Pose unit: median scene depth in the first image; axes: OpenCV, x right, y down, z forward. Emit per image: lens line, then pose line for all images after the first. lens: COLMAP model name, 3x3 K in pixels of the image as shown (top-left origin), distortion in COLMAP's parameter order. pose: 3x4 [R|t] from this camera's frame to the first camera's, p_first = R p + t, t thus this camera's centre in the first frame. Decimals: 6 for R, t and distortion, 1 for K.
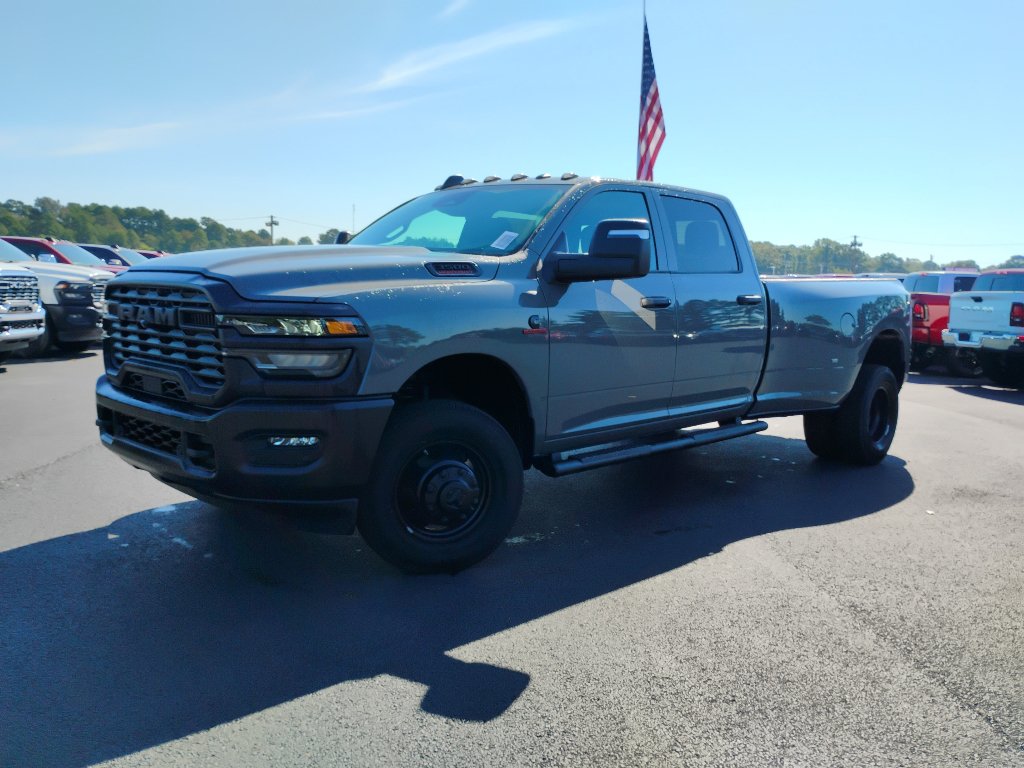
lens RADIAL K [[864.5, 0, 508.7], [0, 864.5, 389.0], [0, 0, 1]] dist [0.056878, 0.022647]
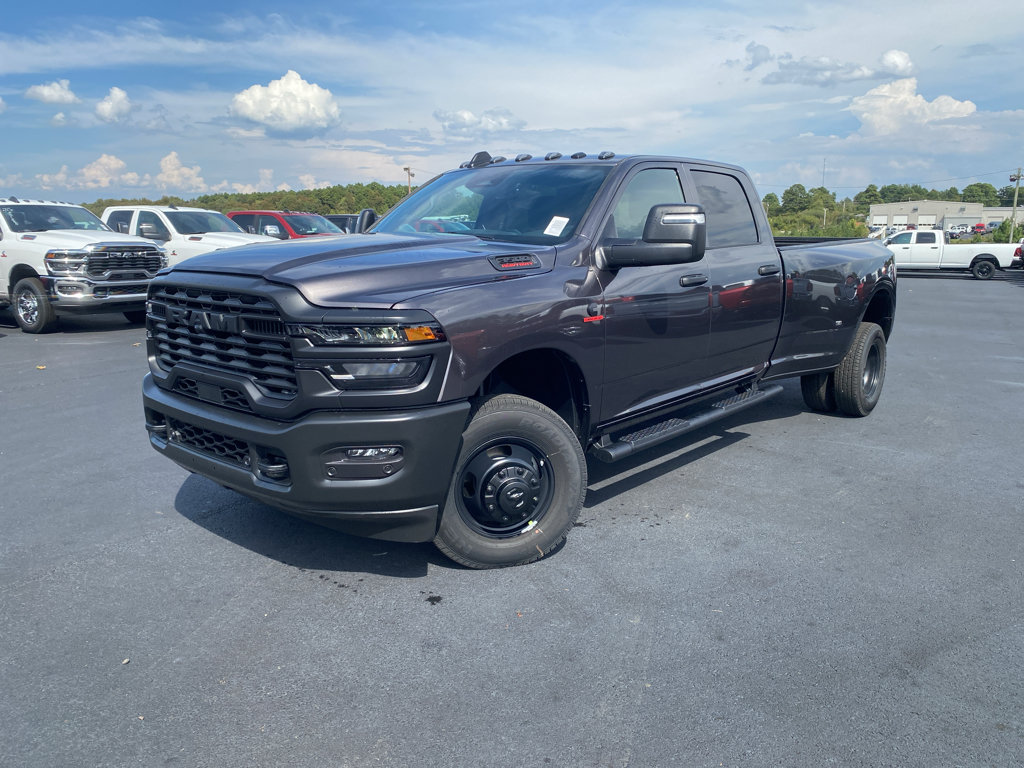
lens RADIAL K [[792.2, 0, 517.8], [0, 792.2, 383.4], [0, 0, 1]] dist [0.051411, -0.024351]
pose [[0.997508, -0.032272, 0.062746, -0.120517], [0.027760, 0.997055, 0.071487, -0.064756], [-0.064869, -0.069567, 0.995466, 0.101138]]
